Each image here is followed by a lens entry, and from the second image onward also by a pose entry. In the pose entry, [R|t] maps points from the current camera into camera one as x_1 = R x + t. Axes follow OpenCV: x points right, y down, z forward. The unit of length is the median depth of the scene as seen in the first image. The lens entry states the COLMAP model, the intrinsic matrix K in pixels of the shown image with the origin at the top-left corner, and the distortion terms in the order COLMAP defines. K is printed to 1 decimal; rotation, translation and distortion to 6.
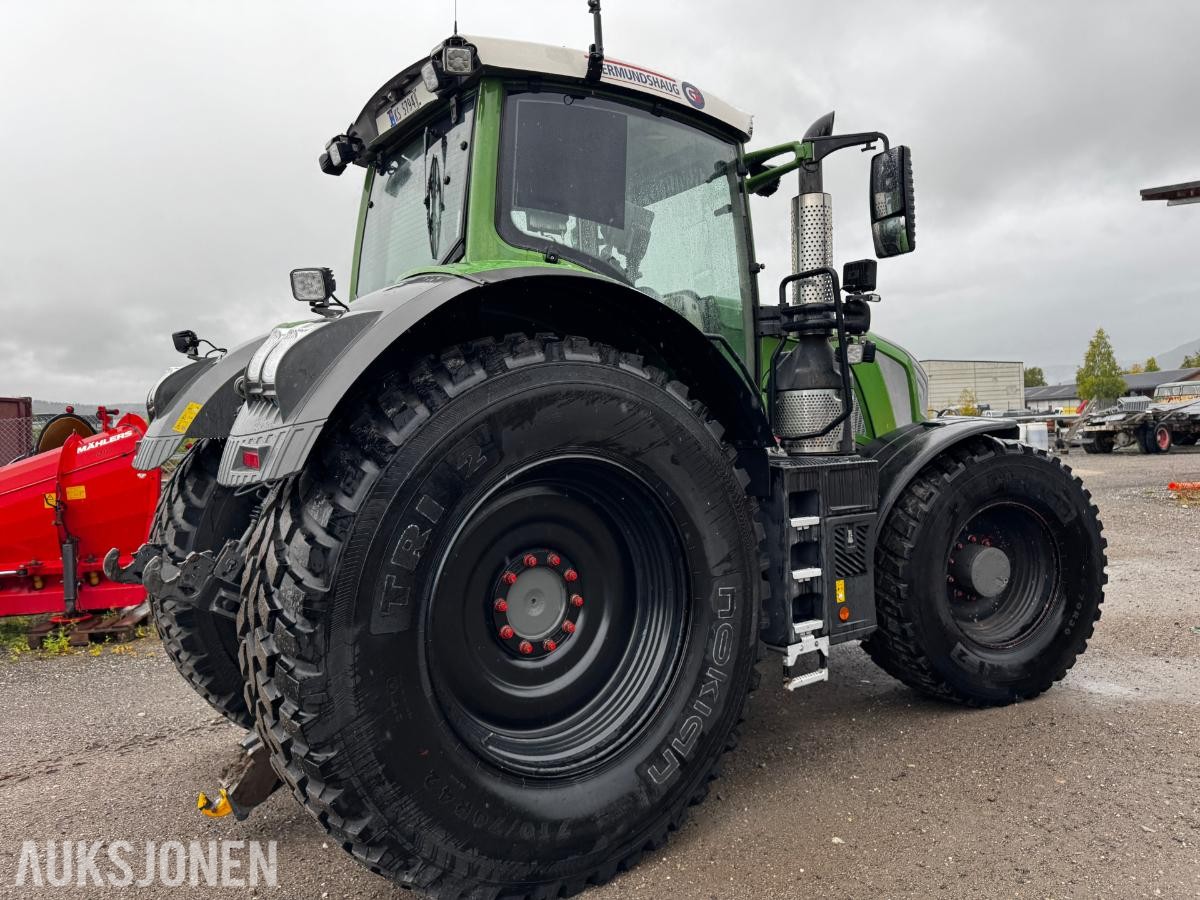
lens RADIAL K [[843.5, 0, 611.4], [0, 843.5, 445.6], [0, 0, 1]] dist [0.074901, -0.100147]
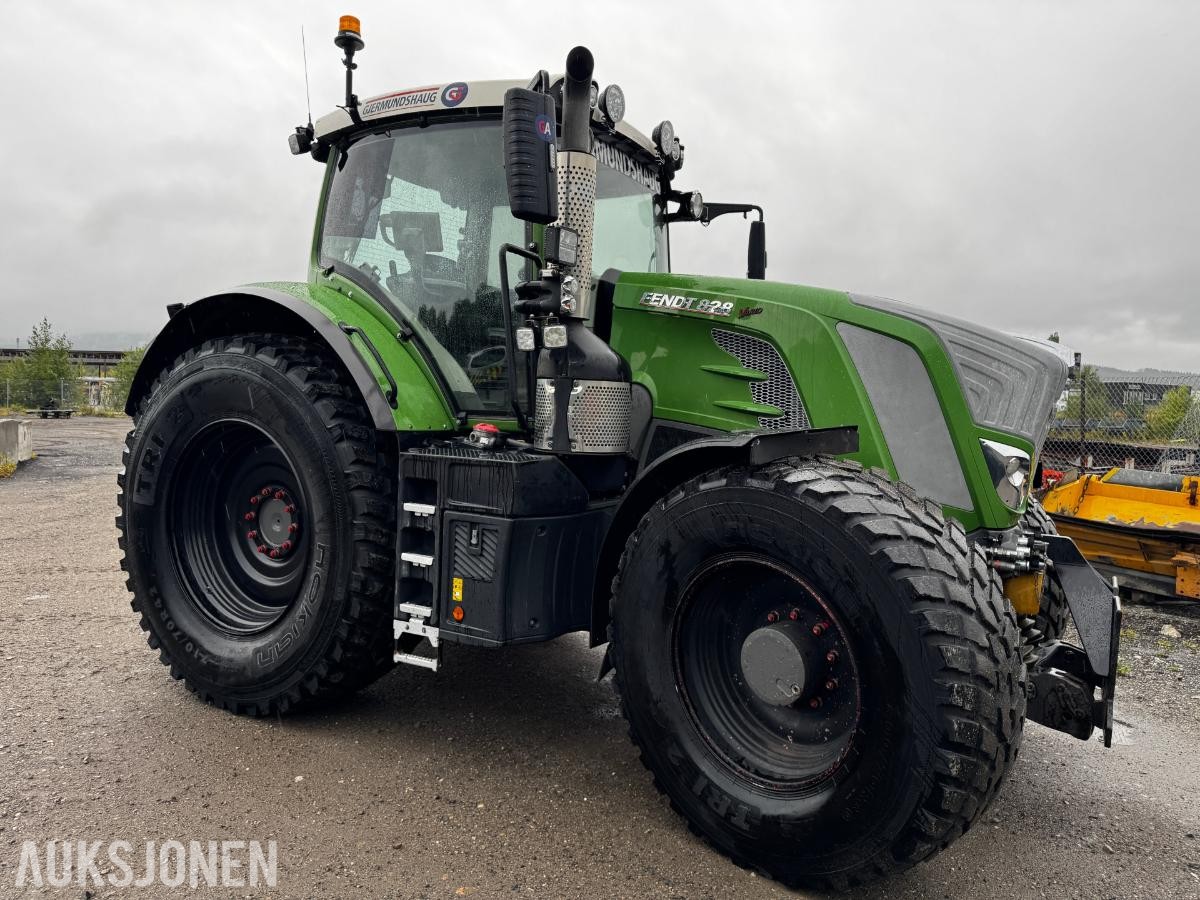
lens RADIAL K [[843.5, 0, 599.5], [0, 843.5, 457.2], [0, 0, 1]] dist [0.074901, -0.100147]
pose [[0.406057, 0.111140, -0.907064, 1.219232], [-0.064949, 0.993577, 0.092665, -0.078713], [0.911537, 0.021286, 0.410668, 0.770341]]
